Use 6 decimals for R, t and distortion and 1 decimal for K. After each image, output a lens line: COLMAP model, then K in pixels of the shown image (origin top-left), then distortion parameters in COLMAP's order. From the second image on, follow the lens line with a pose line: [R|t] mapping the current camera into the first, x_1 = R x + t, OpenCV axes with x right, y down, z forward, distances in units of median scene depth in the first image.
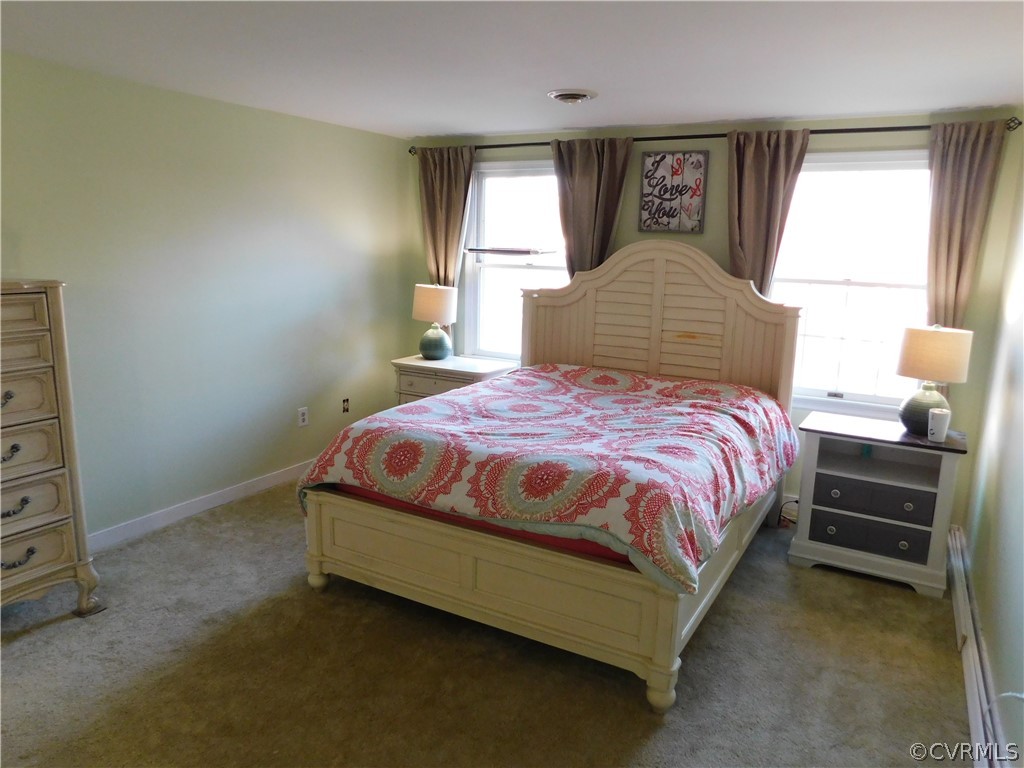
lens RADIAL K [[708.5, 0, 514.9], [0, 708.5, 382.6], [0, 0, 1]] dist [-0.068466, 0.065153]
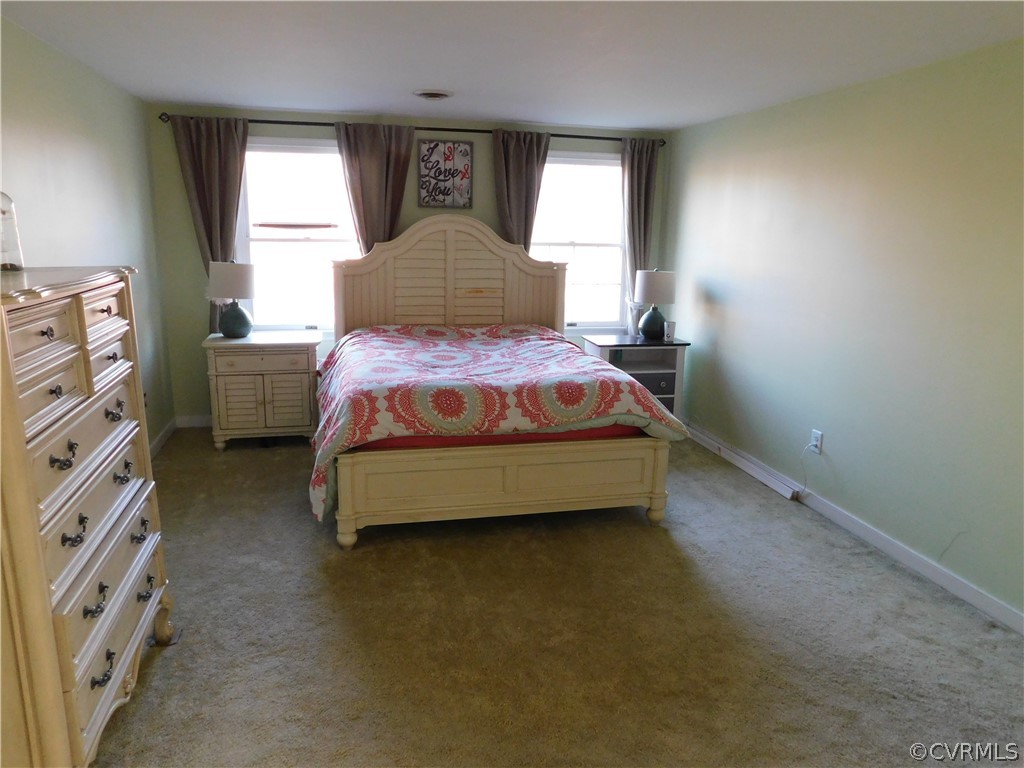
lens RADIAL K [[708.5, 0, 509.5], [0, 708.5, 381.0], [0, 0, 1]] dist [-0.068466, 0.065153]
pose [[0.736564, -0.156730, 0.657959, -0.564981], [0.127671, 0.987512, 0.092308, -0.017046], [-0.664209, 0.016011, 0.747375, 0.023719]]
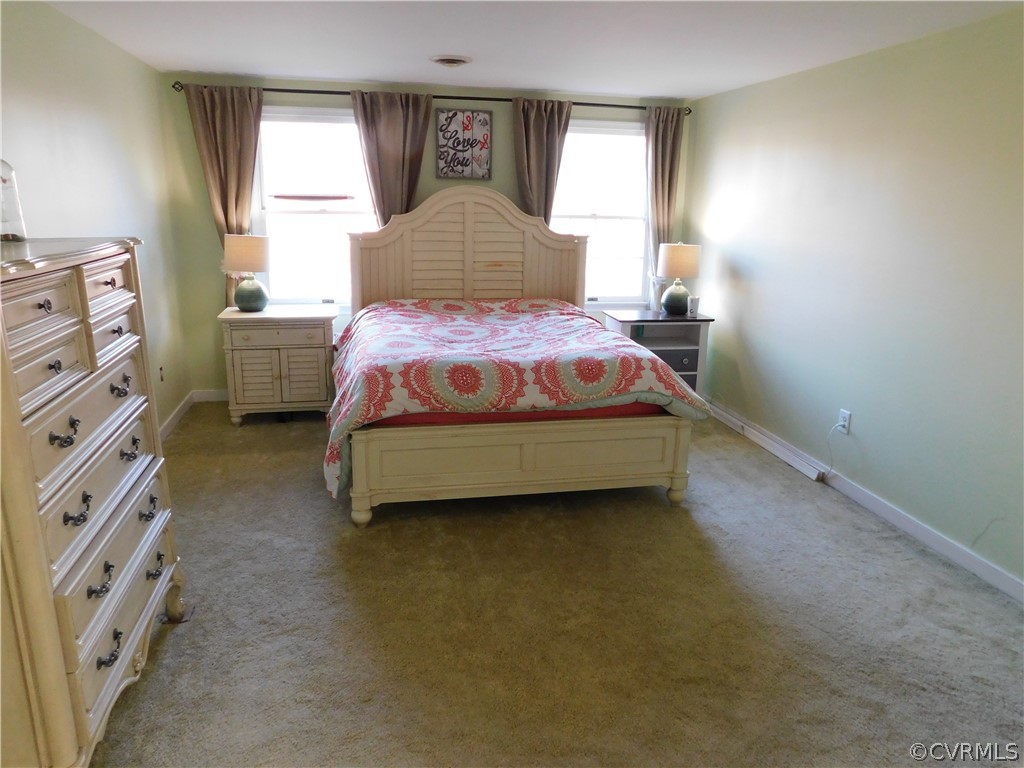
lens RADIAL K [[708.5, 0, 509.8], [0, 708.5, 381.6], [0, 0, 1]] dist [-0.068466, 0.065153]
pose [[0.755935, -0.175421, 0.630705, -0.549309], [0.124534, 0.984370, 0.124527, -0.015901], [-0.642692, -0.015591, 0.765966, 0.037243]]
